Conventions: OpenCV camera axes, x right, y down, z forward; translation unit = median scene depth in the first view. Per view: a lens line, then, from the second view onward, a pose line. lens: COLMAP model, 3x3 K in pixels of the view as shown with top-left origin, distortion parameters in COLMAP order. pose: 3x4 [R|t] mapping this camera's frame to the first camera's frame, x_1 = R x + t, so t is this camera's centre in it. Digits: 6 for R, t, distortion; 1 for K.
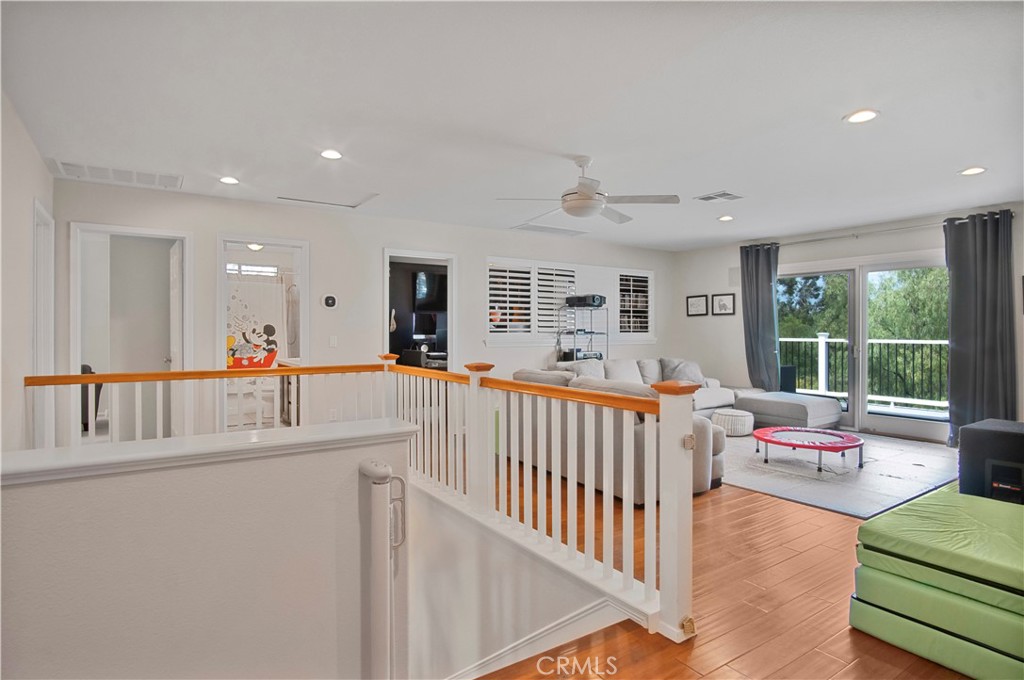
lens RADIAL K [[547.7, 0, 516.7], [0, 547.7, 333.7], [0, 0, 1]] dist [-0.015357, 0.003395]
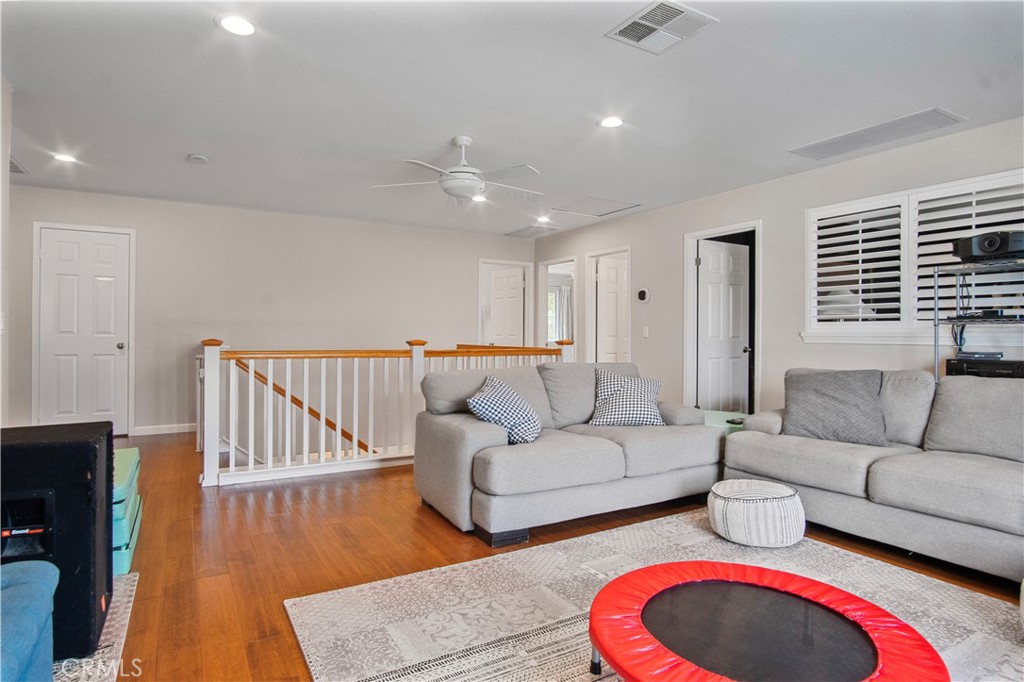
lens RADIAL K [[547.7, 0, 512.7], [0, 547.7, 342.6], [0, 0, 1]] dist [-0.015357, 0.003395]
pose [[-0.052953, 0.016054, -0.998468, 0.609229], [-0.012712, 0.999779, 0.016749, 0.016471], [0.998516, 0.013580, -0.052737, 0.635269]]
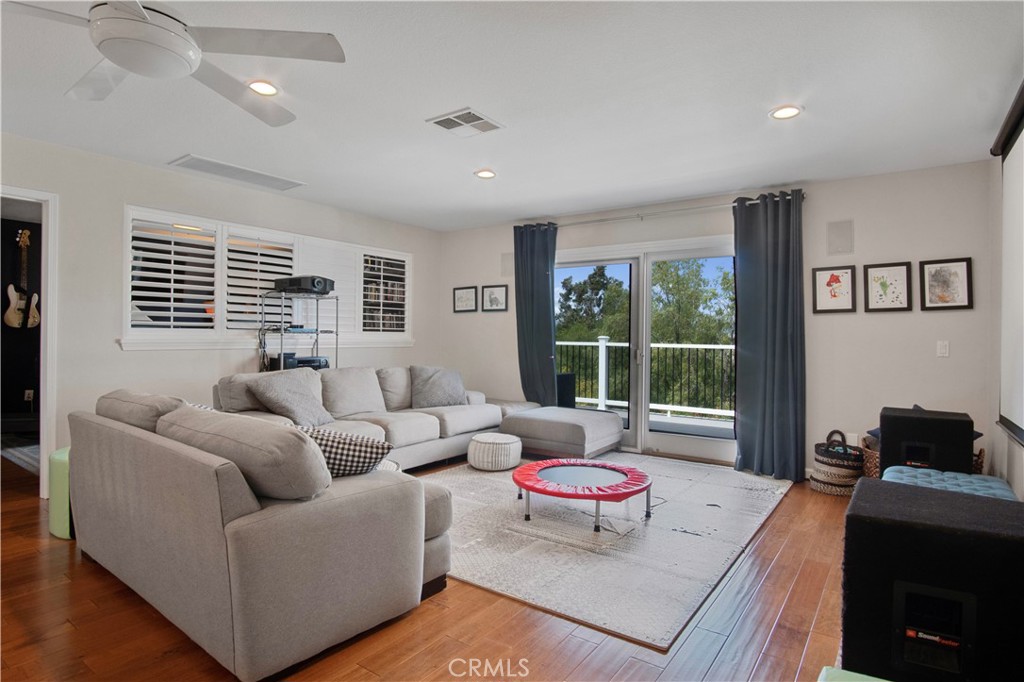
lens RADIAL K [[547.7, 0, 507.3], [0, 547.7, 339.1], [0, 0, 1]] dist [-0.015357, 0.003395]
pose [[0.944284, 0.008966, 0.329009, 0.145626], [-0.009958, 0.999950, 0.001329, 0.006148], [-0.328980, -0.004532, 0.944326, 0.255969]]
